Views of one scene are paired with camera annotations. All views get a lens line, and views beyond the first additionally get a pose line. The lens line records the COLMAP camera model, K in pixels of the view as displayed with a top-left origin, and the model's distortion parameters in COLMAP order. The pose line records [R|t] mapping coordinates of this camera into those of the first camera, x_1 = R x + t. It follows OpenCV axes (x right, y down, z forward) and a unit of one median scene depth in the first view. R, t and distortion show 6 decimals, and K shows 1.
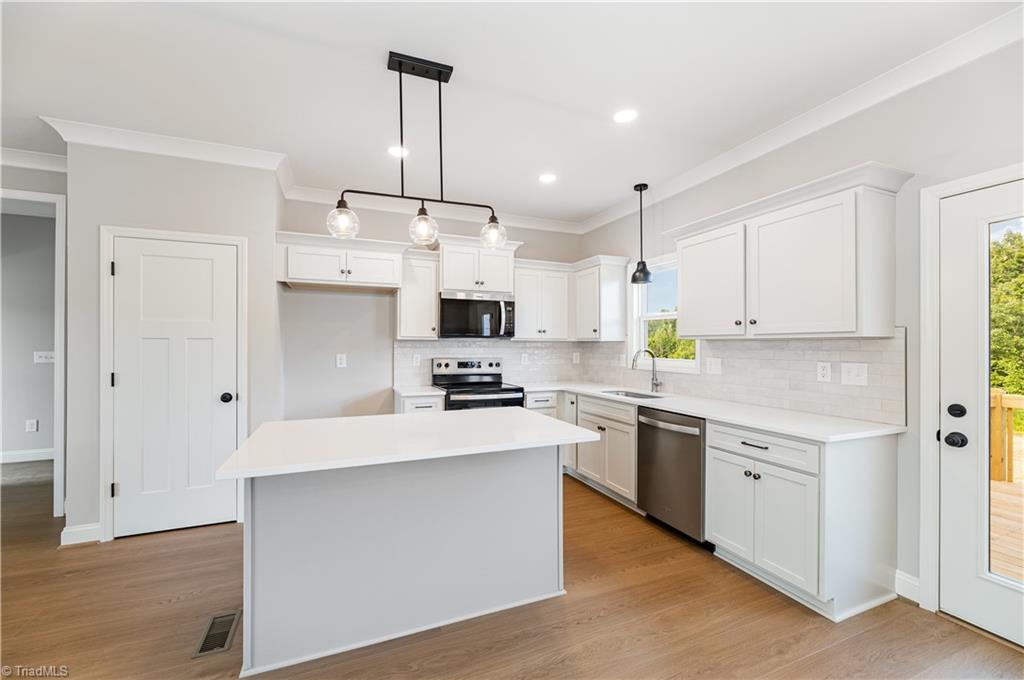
lens RADIAL K [[412.6, 0, 507.4], [0, 412.6, 343.8], [0, 0, 1]] dist [-0.000525, -0.000796]
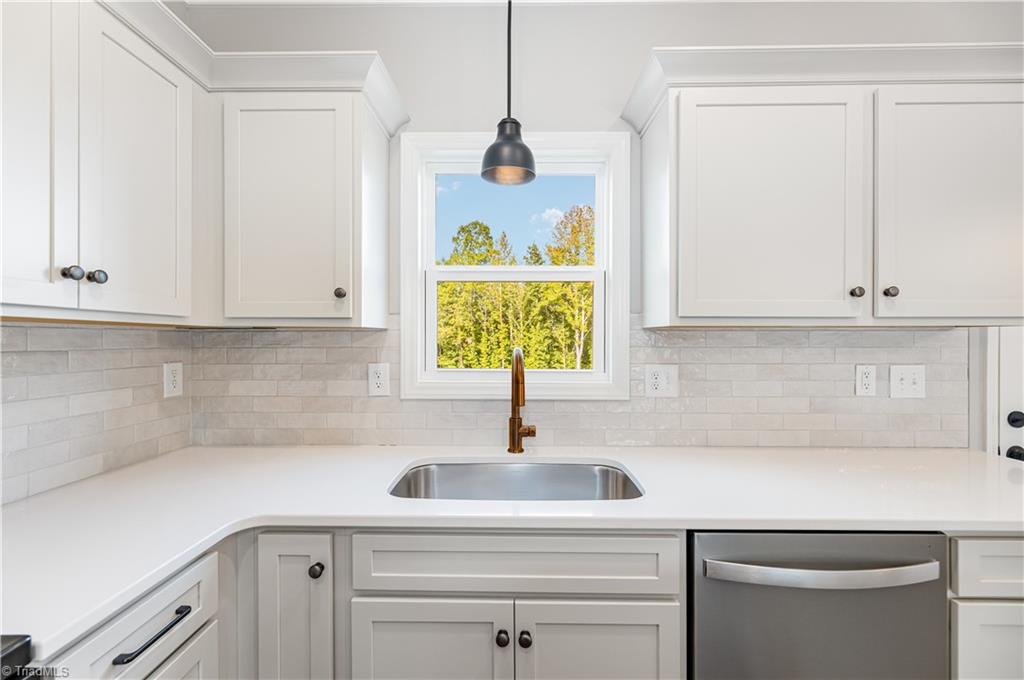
lens RADIAL K [[412.6, 0, 509.5], [0, 412.6, 339.2], [0, 0, 1]] dist [-0.000525, -0.000796]
pose [[0.400500, -0.001488, 0.916295, -0.029698], [-0.001548, 0.999996, 0.002301, 0.002743], [-0.916295, -0.002340, 0.400497, 0.980454]]
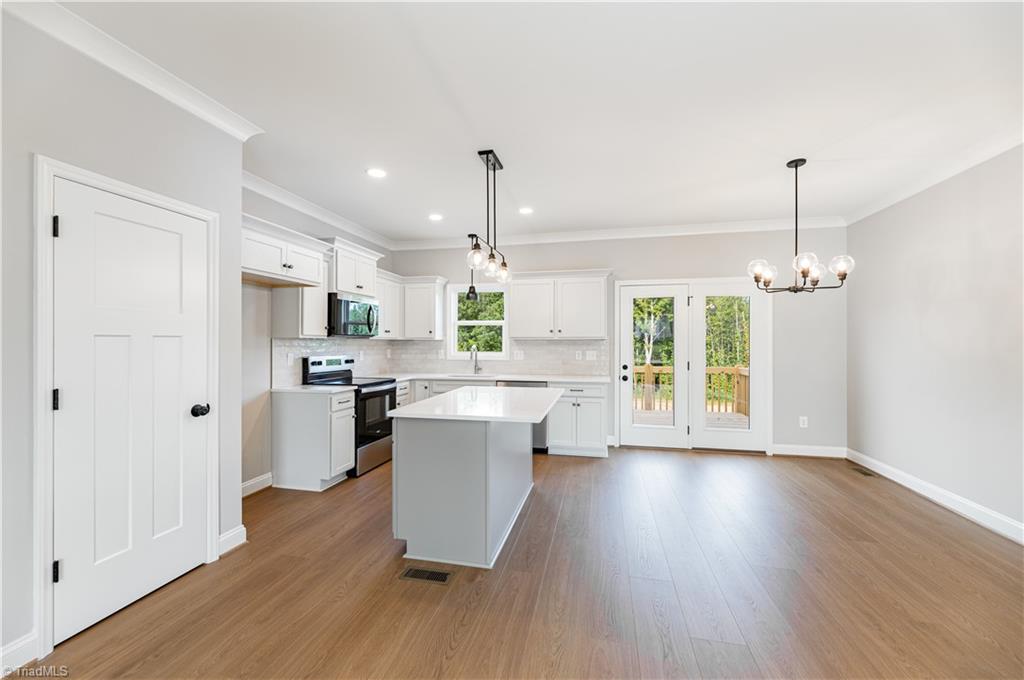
lens RADIAL K [[412.6, 0, 508.9], [0, 412.6, 339.7], [0, 0, 1]] dist [-0.000525, -0.000796]
pose [[0.578042, 0.003414, 0.816000, -0.927082], [0.000146, 0.999991, -0.004288, -0.002195], [-0.816007, 0.002598, 0.578036, 0.047411]]
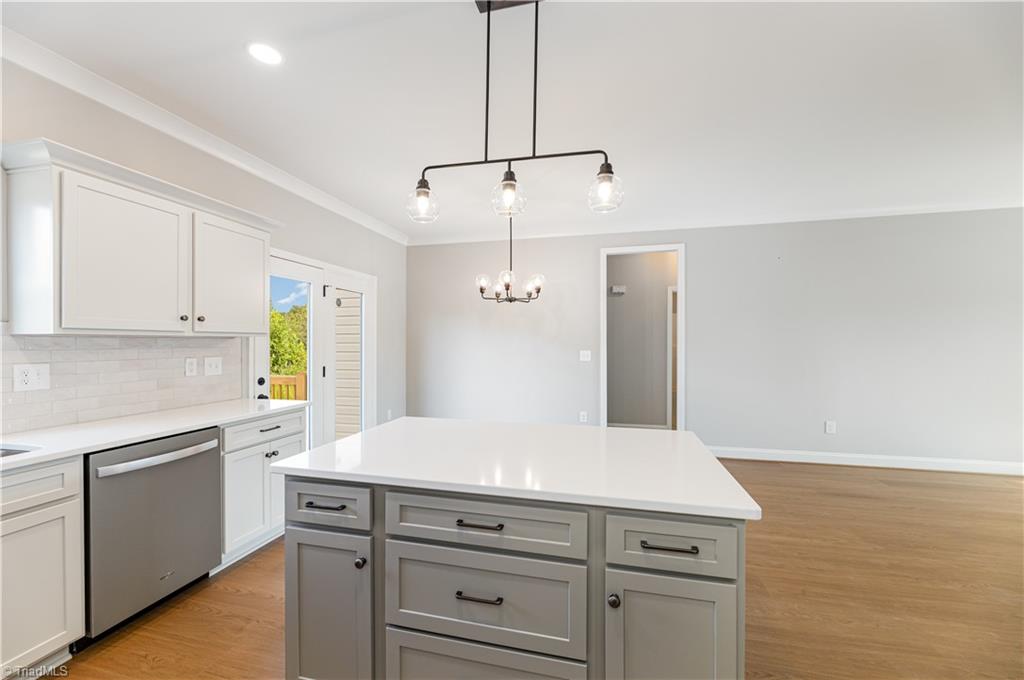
lens RADIAL K [[412.6, 0, 507.3], [0, 412.6, 343.8], [0, 0, 1]] dist [-0.000525, -0.000796]
pose [[-0.801381, -0.004082, 0.598140, -0.446392], [-0.001427, 0.999987, 0.004912, -0.000430], [-0.598152, 0.003082, -0.801376, 1.080939]]
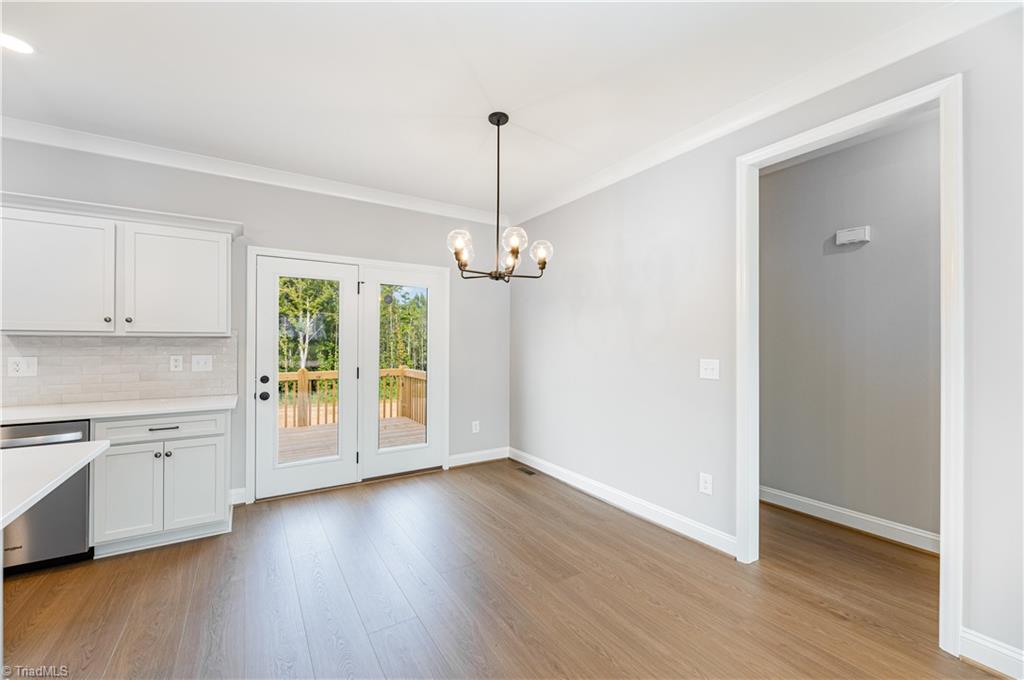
lens RADIAL K [[412.6, 0, 508.3], [0, 412.6, 341.8], [0, 0, 1]] dist [-0.000525, -0.000796]
pose [[-0.169753, 0.000390, 0.985487, -0.497878], [-0.004159, 0.999991, -0.001112, 0.000022], [-0.985478, -0.004287, -0.169750, 0.172954]]
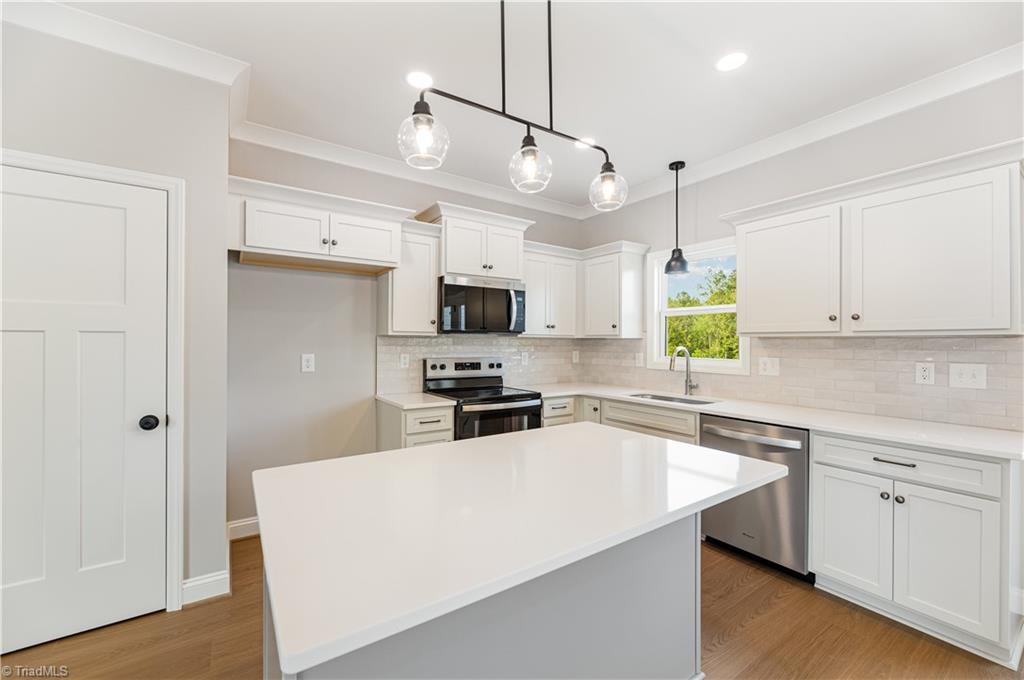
lens RADIAL K [[412.6, 0, 507.7], [0, 412.6, 340.5], [0, 0, 1]] dist [-0.000525, -0.000796]
pose [[0.979256, 0.003374, 0.202598, -0.245428], [-0.003202, 0.999994, -0.001180, 0.000171], [-0.202601, 0.000507, 0.979261, 0.235030]]
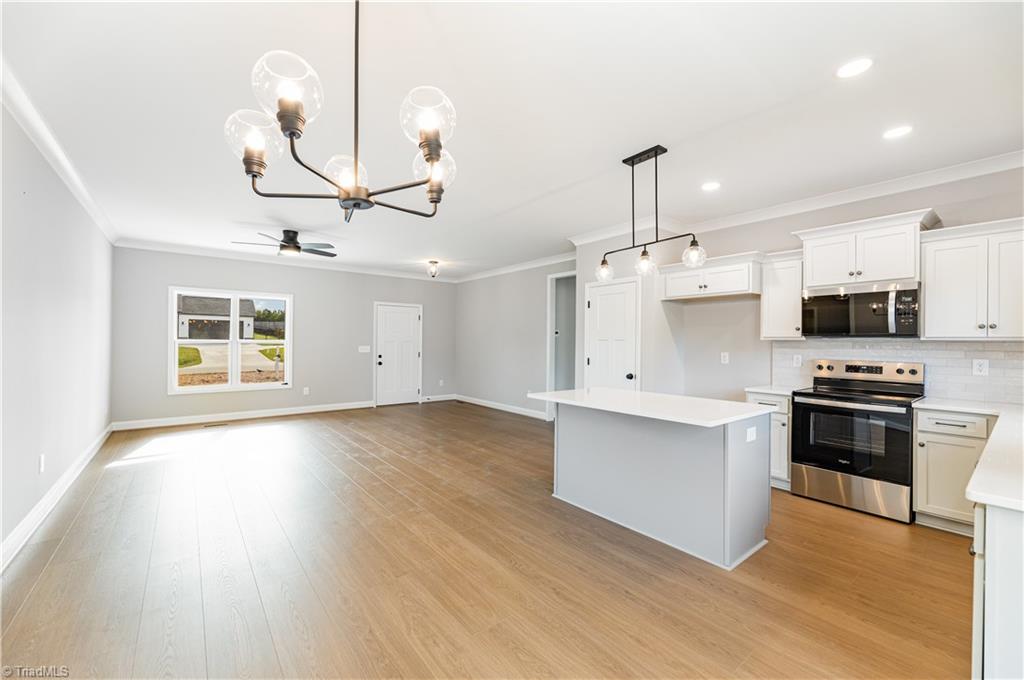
lens RADIAL K [[412.6, 0, 507.6], [0, 412.6, 342.2], [0, 0, 1]] dist [-0.000525, -0.000796]
pose [[0.269189, -0.000528, -0.963087, 0.710158], [-0.005515, 0.999983, -0.002090, 0.001589], [0.963072, 0.005874, 0.269182, 0.090637]]
